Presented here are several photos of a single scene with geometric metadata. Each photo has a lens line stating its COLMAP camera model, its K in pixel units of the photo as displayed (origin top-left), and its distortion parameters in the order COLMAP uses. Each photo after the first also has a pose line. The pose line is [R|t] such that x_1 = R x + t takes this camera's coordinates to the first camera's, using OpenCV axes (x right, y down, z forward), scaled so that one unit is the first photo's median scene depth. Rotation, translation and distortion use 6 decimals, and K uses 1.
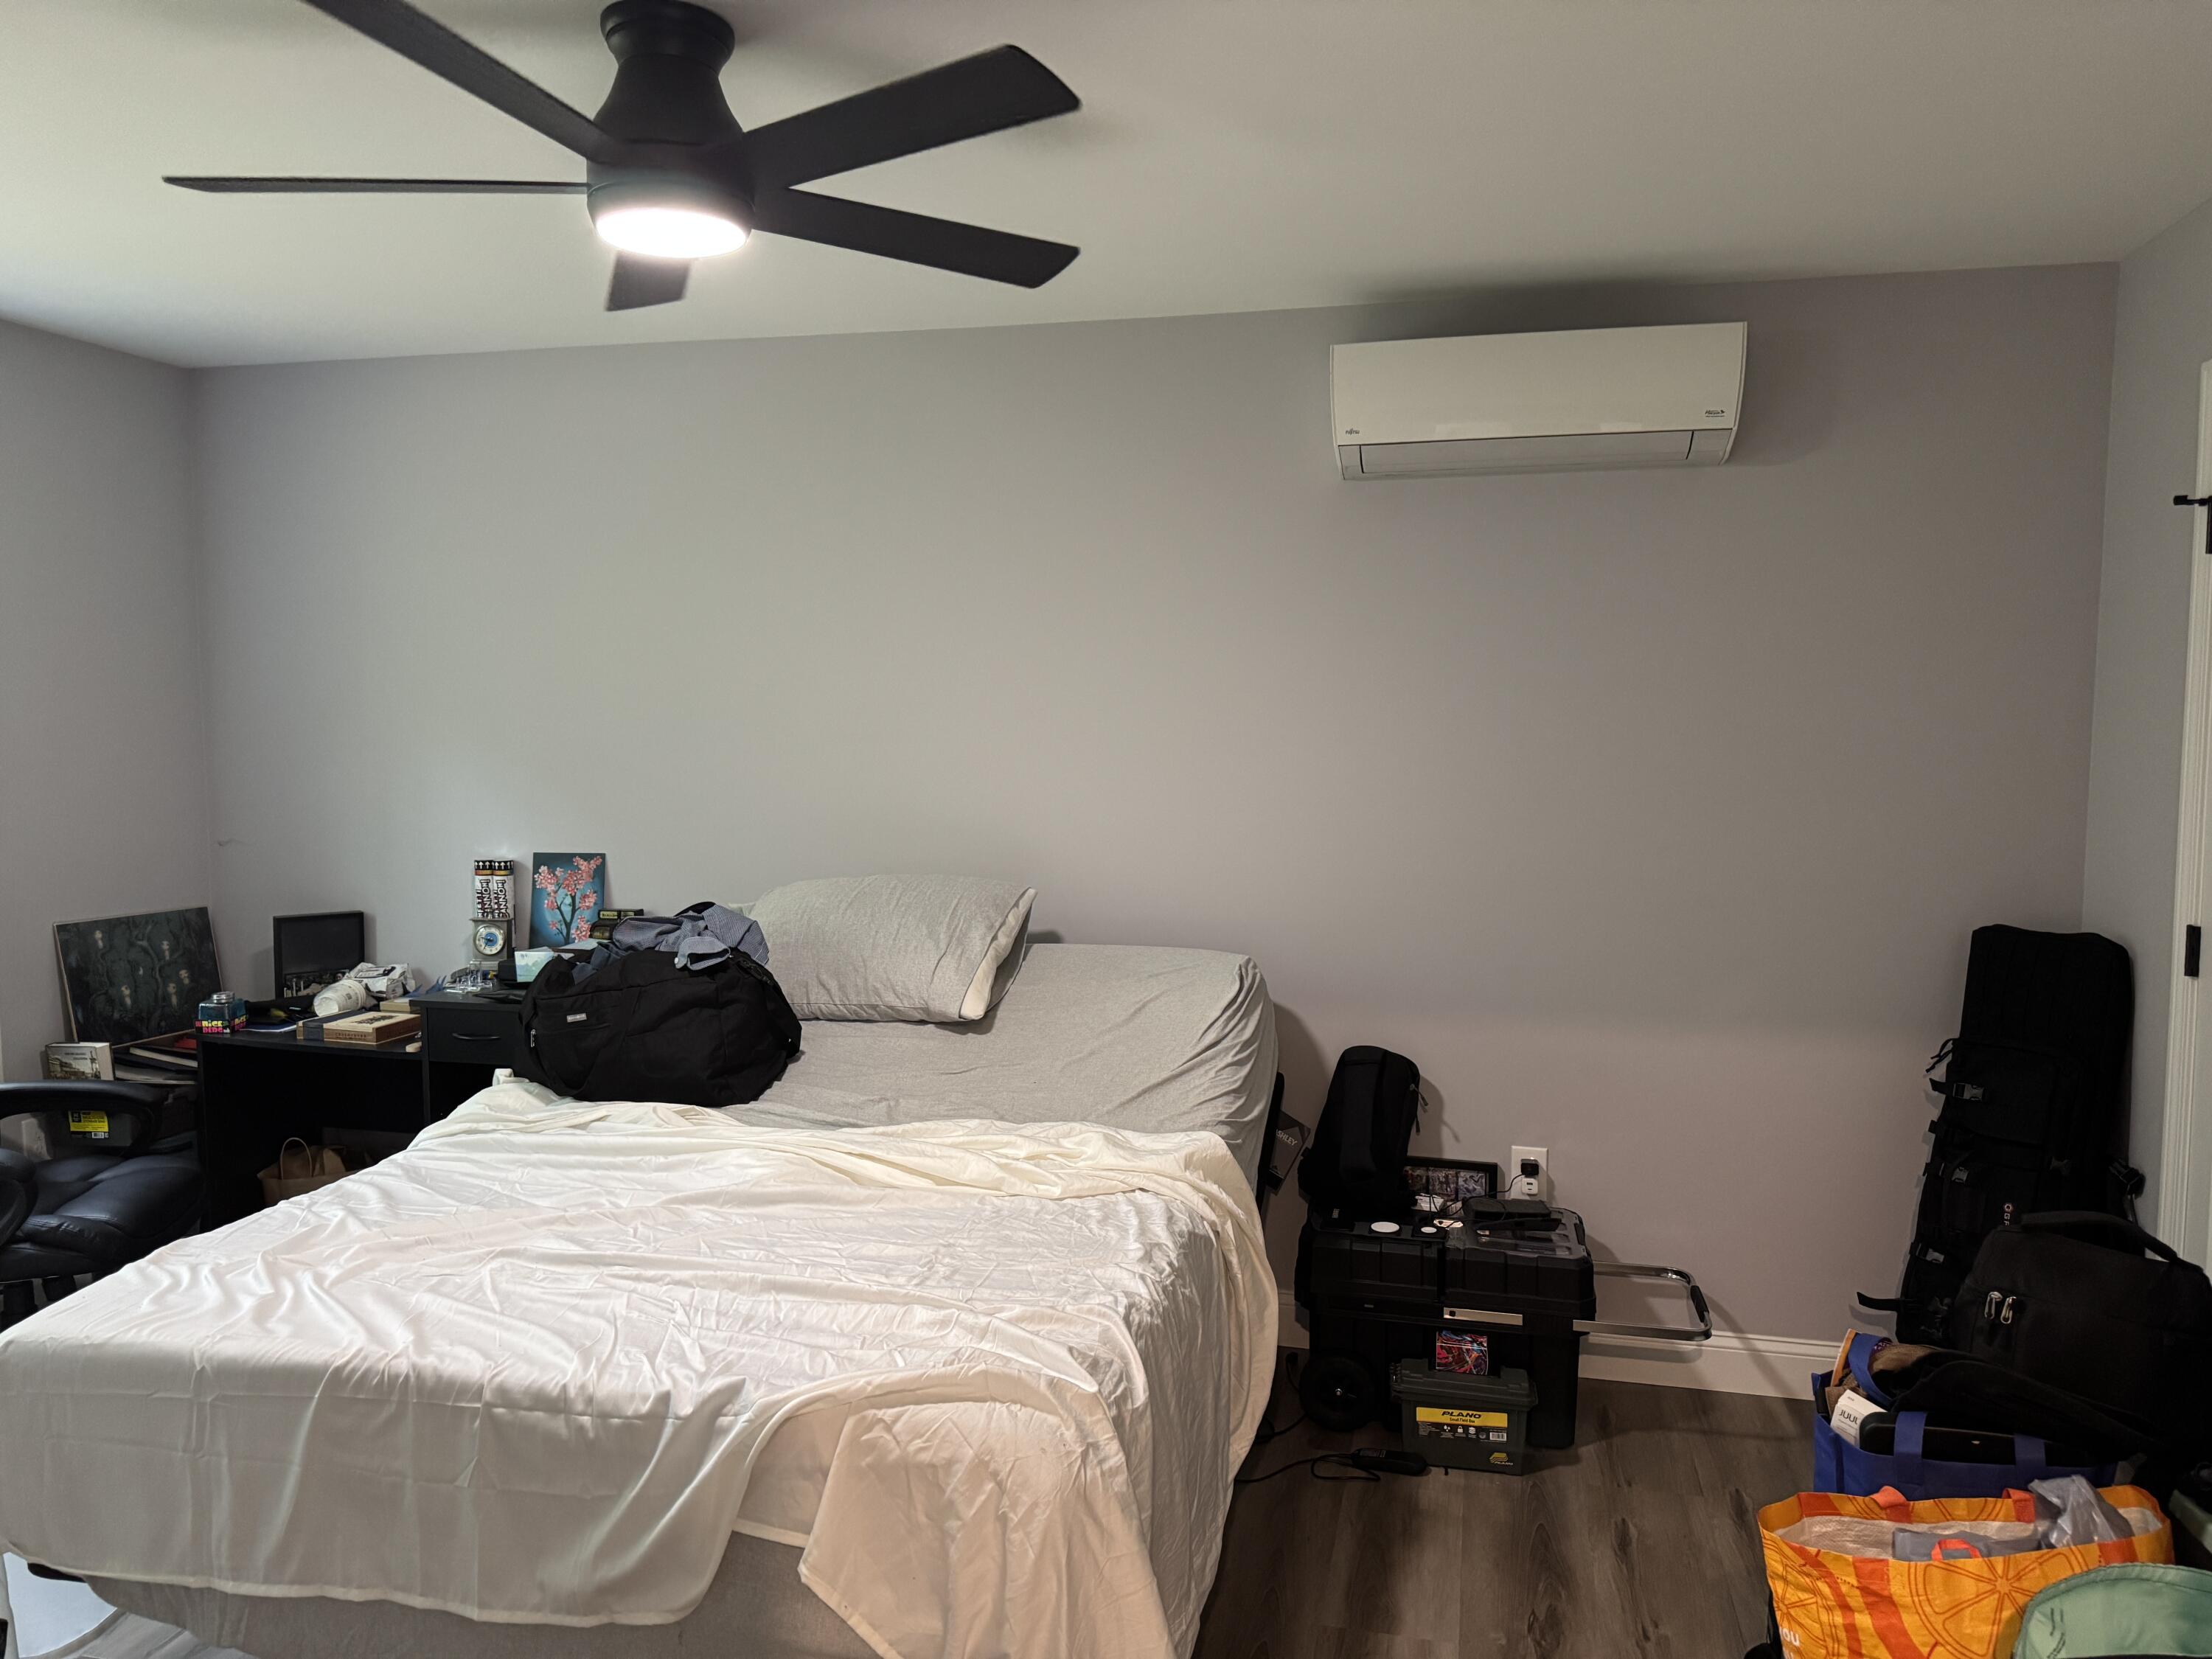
lens RADIAL K [[1577.4, 0, 1096.2], [0, 1577.4, 814.9], [0, 0, 1]] dist [0.035004, -0.030410]
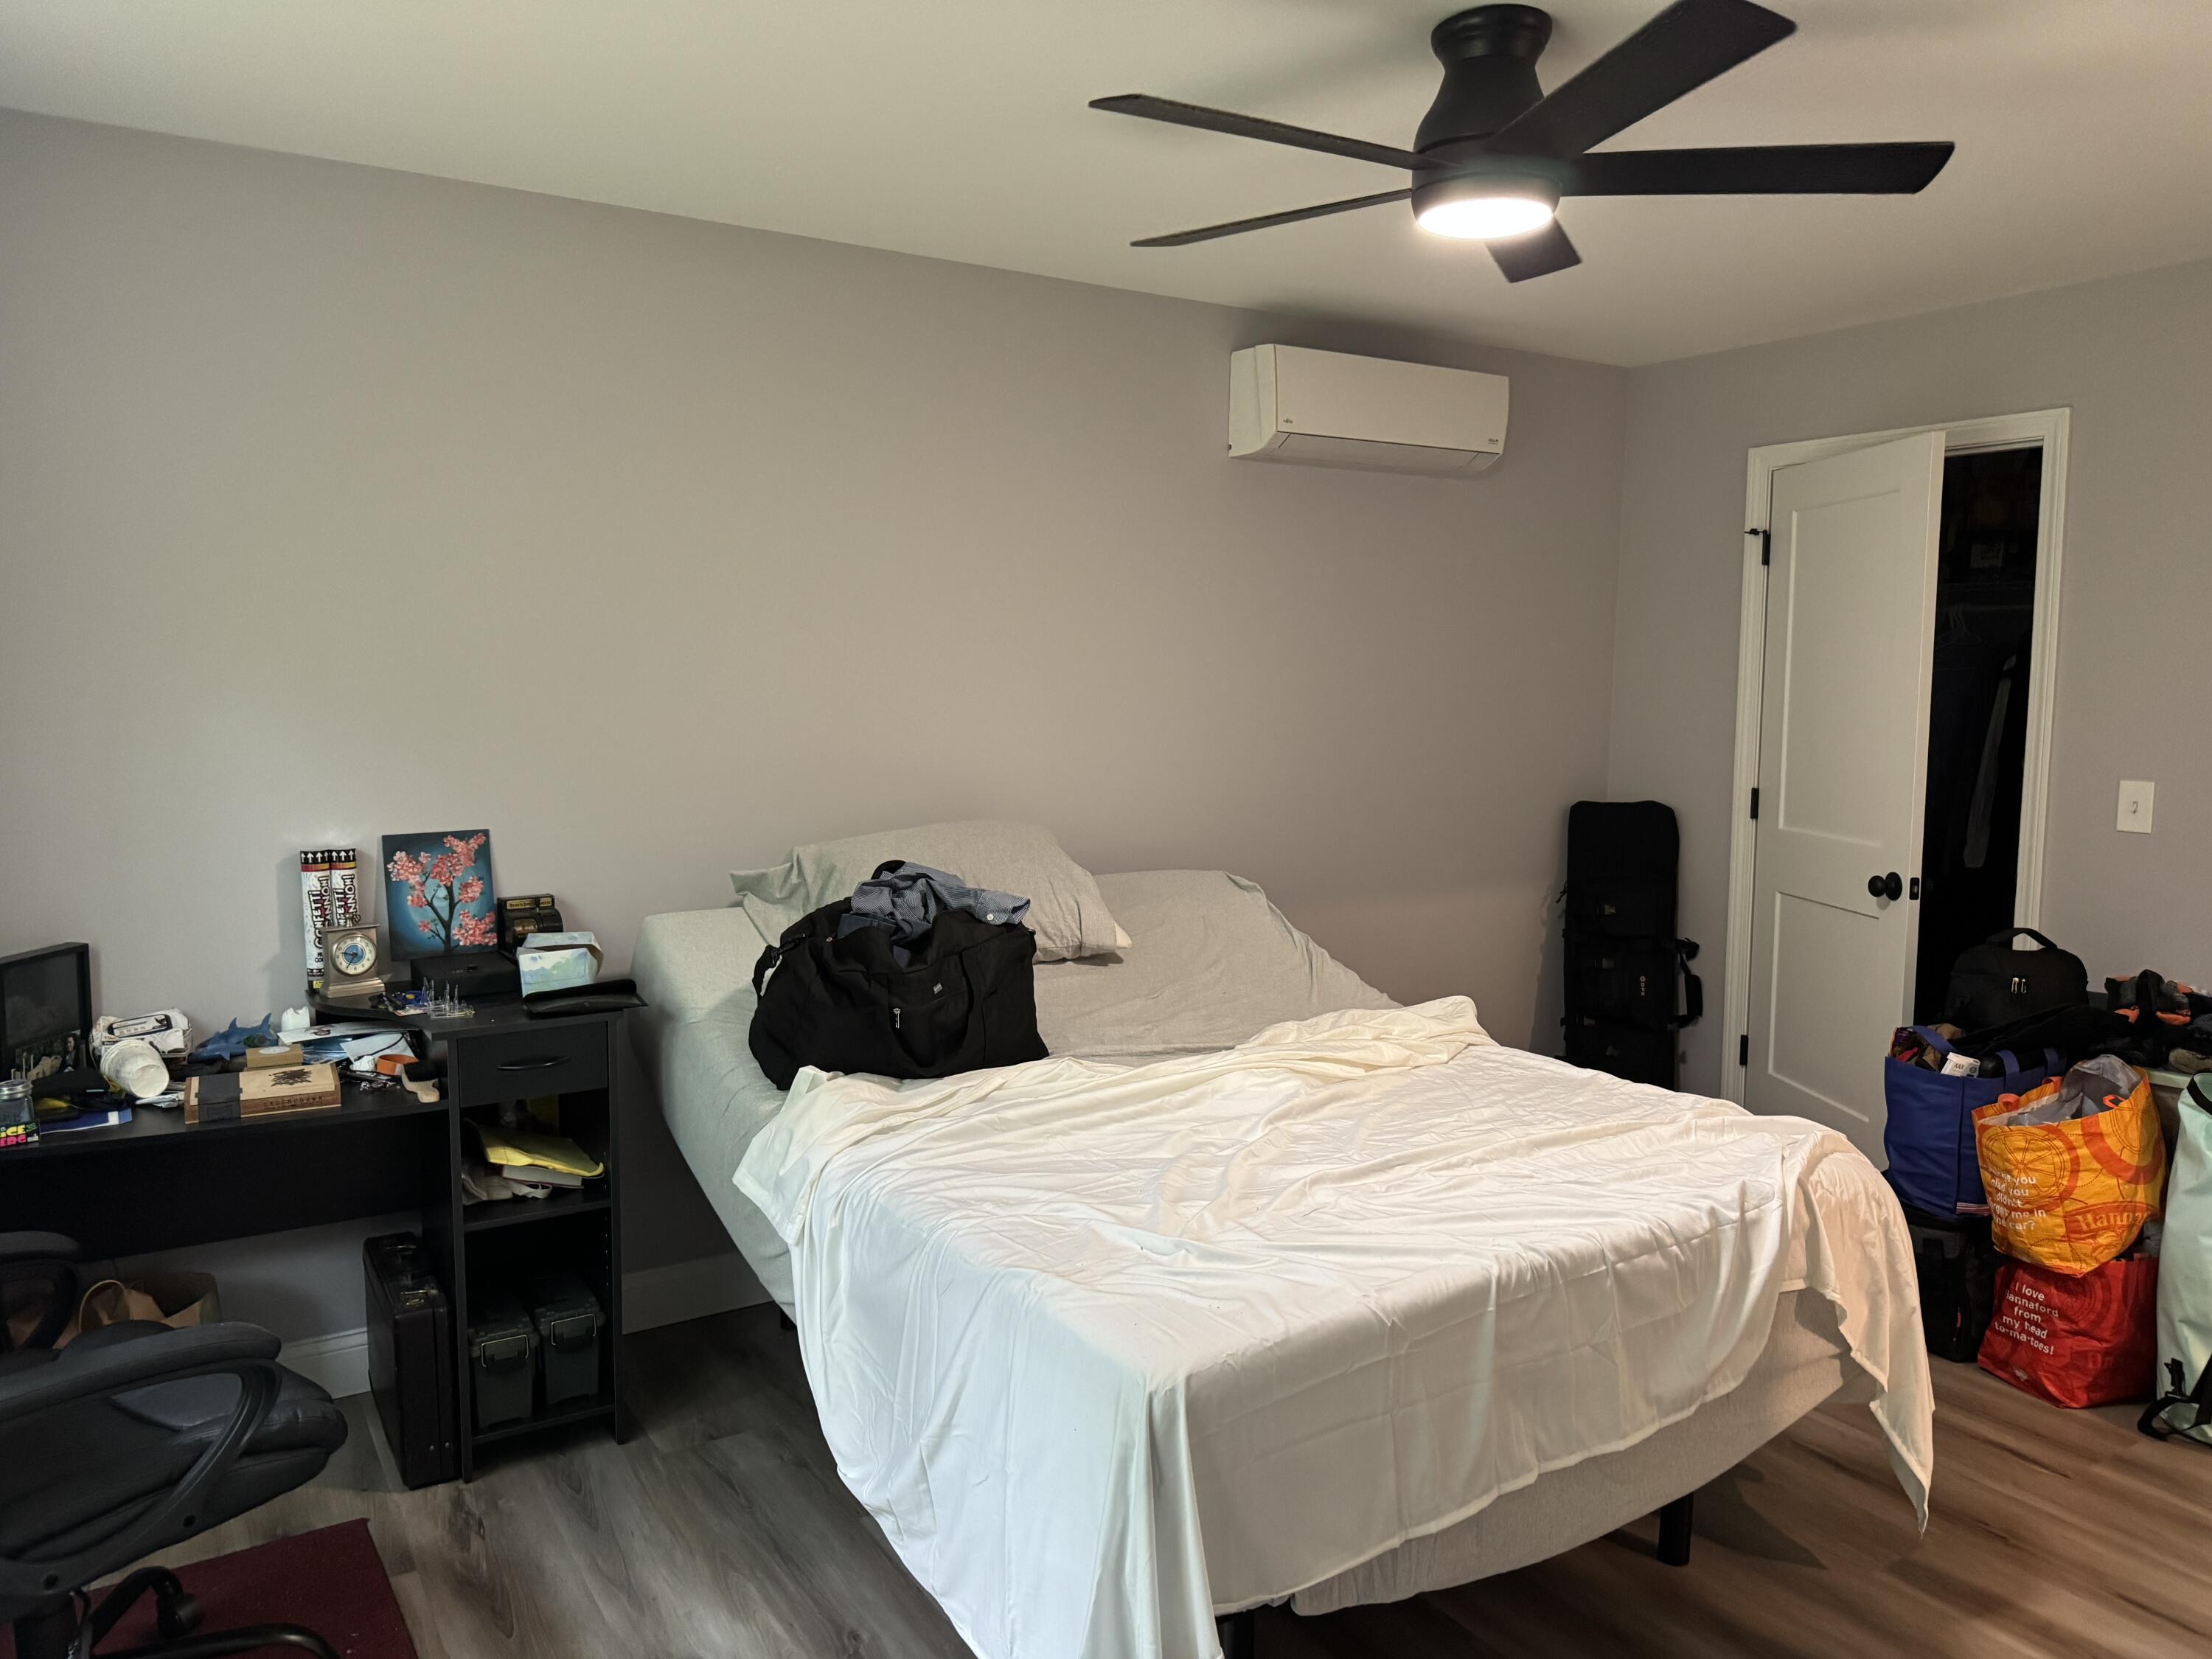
lens RADIAL K [[1577.4, 0, 1100.2], [0, 1577.4, 833.4], [0, 0, 1]] dist [0.035004, -0.030410]
pose [[0.692450, -0.071030, 0.717961, -0.854178], [0.042263, 0.997426, 0.057917, -0.008530], [-0.720227, -0.009761, 0.693670, 0.290754]]
